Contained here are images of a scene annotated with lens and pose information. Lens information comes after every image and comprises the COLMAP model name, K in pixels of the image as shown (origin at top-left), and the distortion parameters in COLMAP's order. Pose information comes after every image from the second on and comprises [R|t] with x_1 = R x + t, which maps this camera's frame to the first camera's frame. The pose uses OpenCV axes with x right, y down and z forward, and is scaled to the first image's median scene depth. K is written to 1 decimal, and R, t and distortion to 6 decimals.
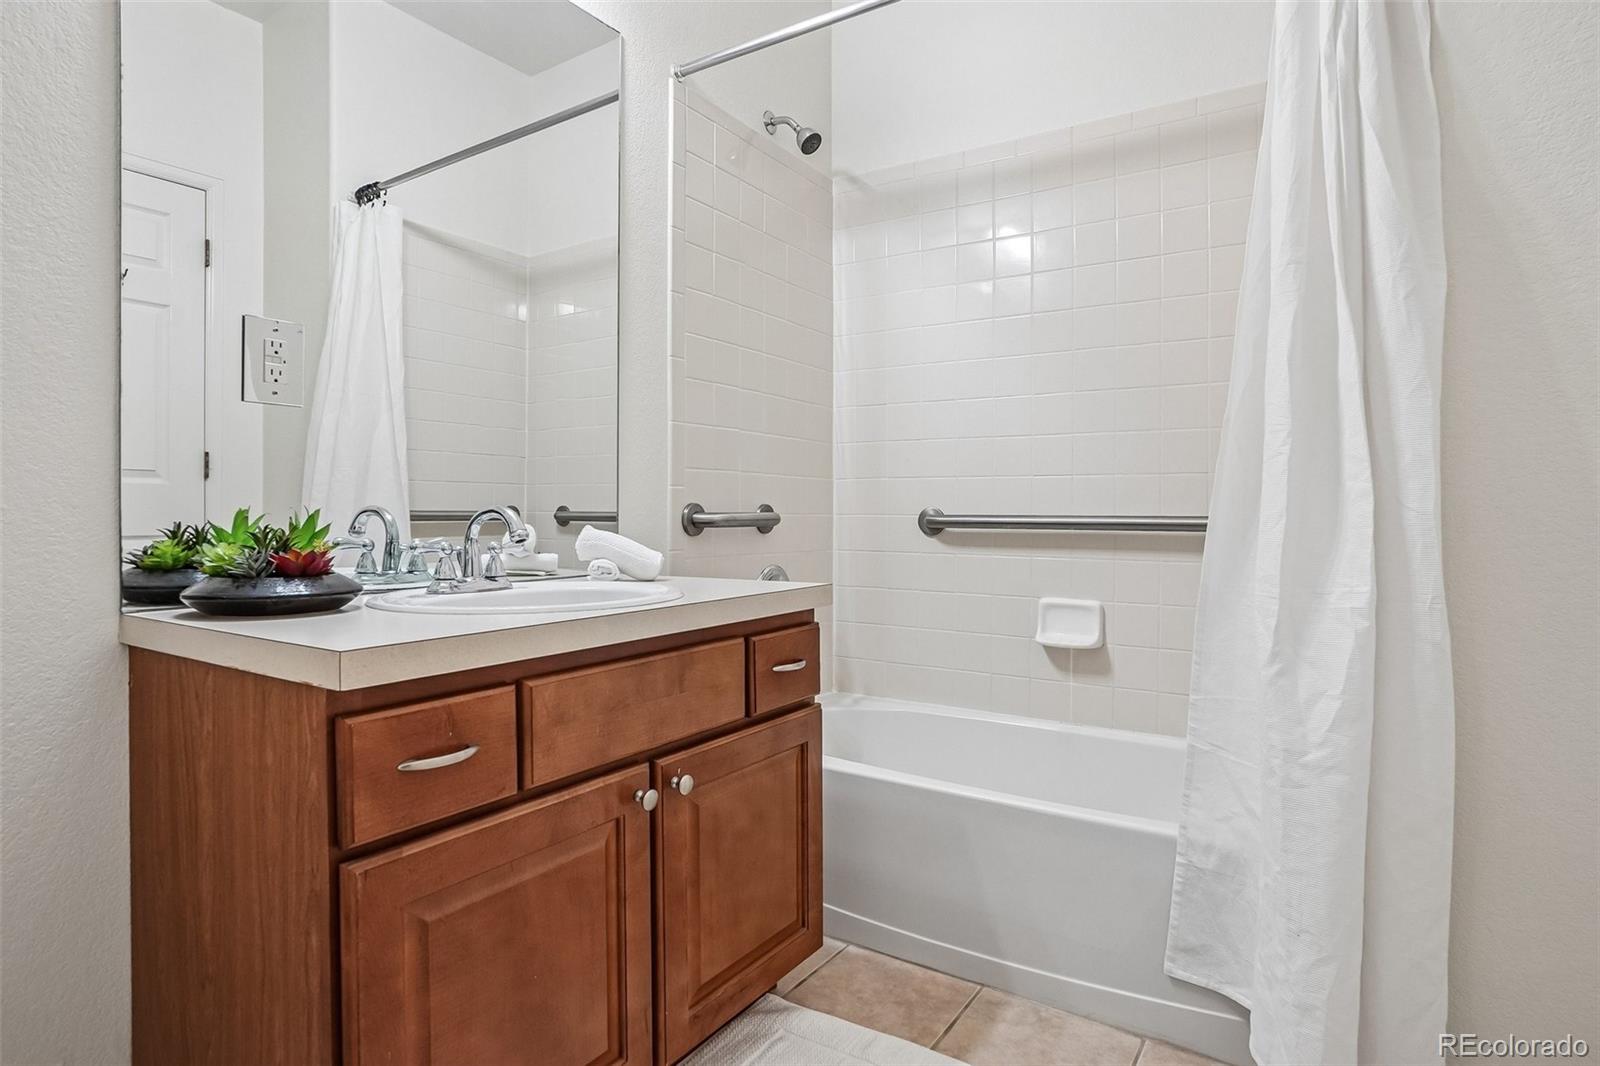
lens RADIAL K [[863.4, 0, 803.4], [0, 863.4, 522.3], [0, 0, 1]] dist [-0.046438, 0.026513]
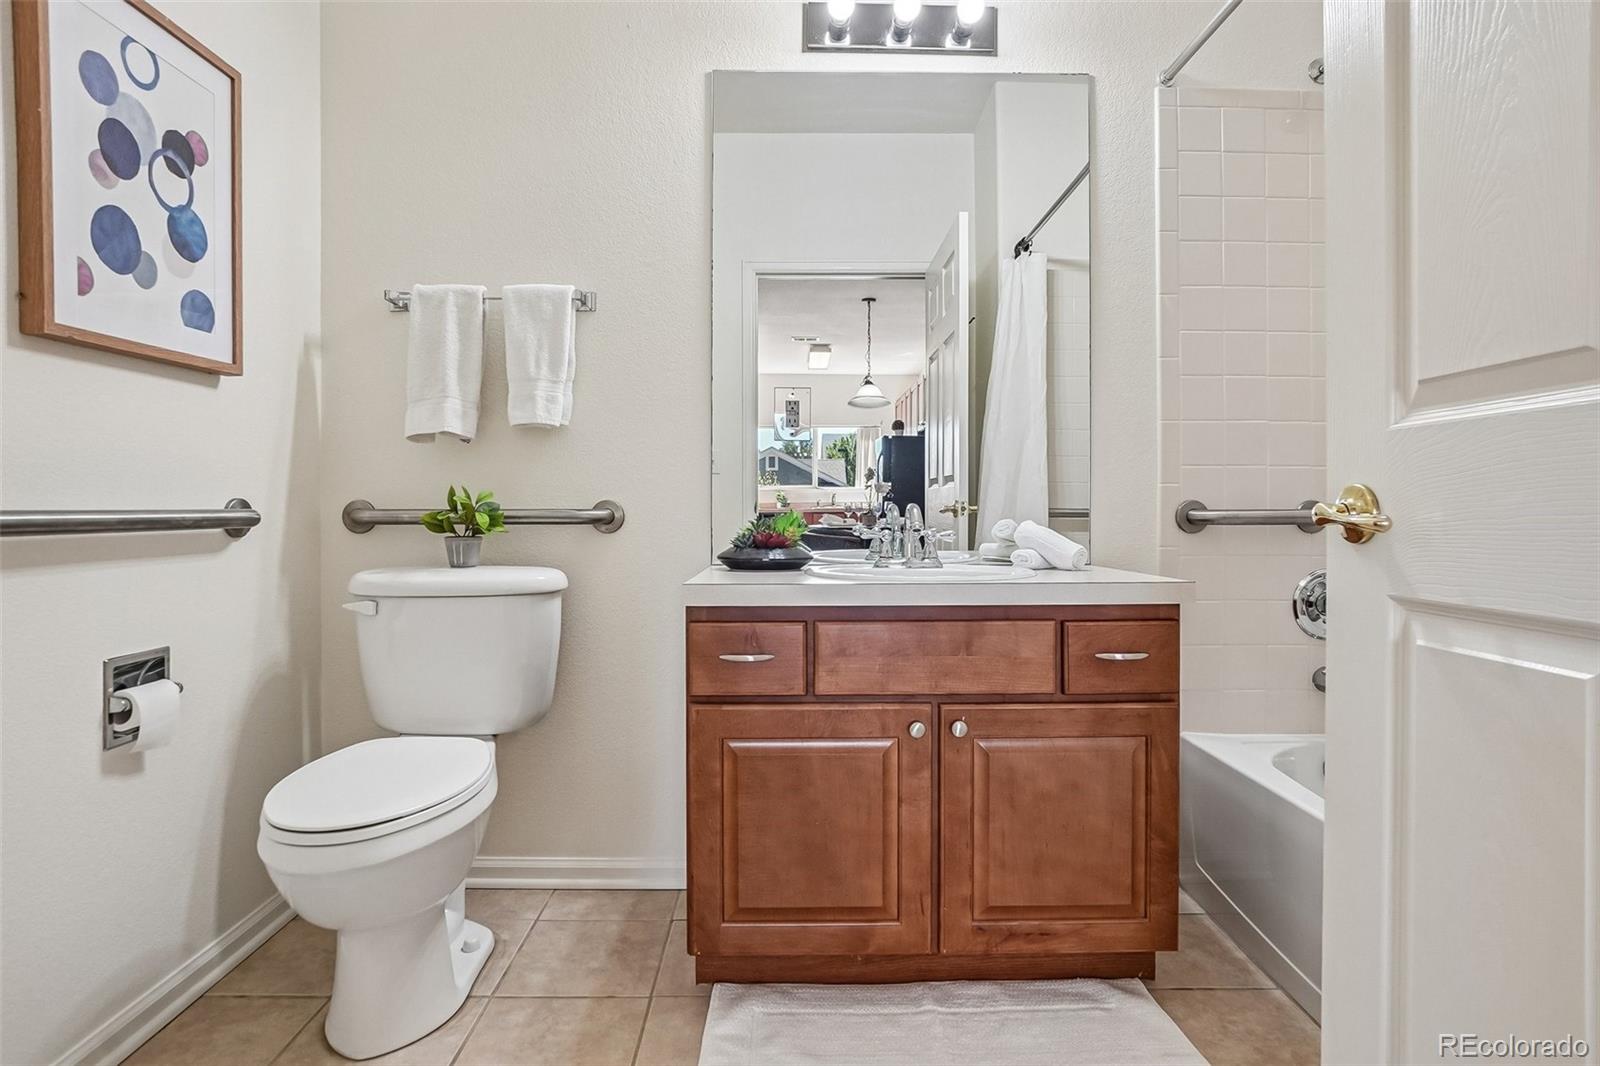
lens RADIAL K [[863.4, 0, 803.4], [0, 863.4, 522.3], [0, 0, 1]] dist [-0.046438, 0.026513]
pose [[0.563047, 0.014505, -0.826298, 0.668610], [-0.012612, 0.999880, 0.008958, 0.000617], [0.826329, 0.005377, 0.563163, 0.105658]]
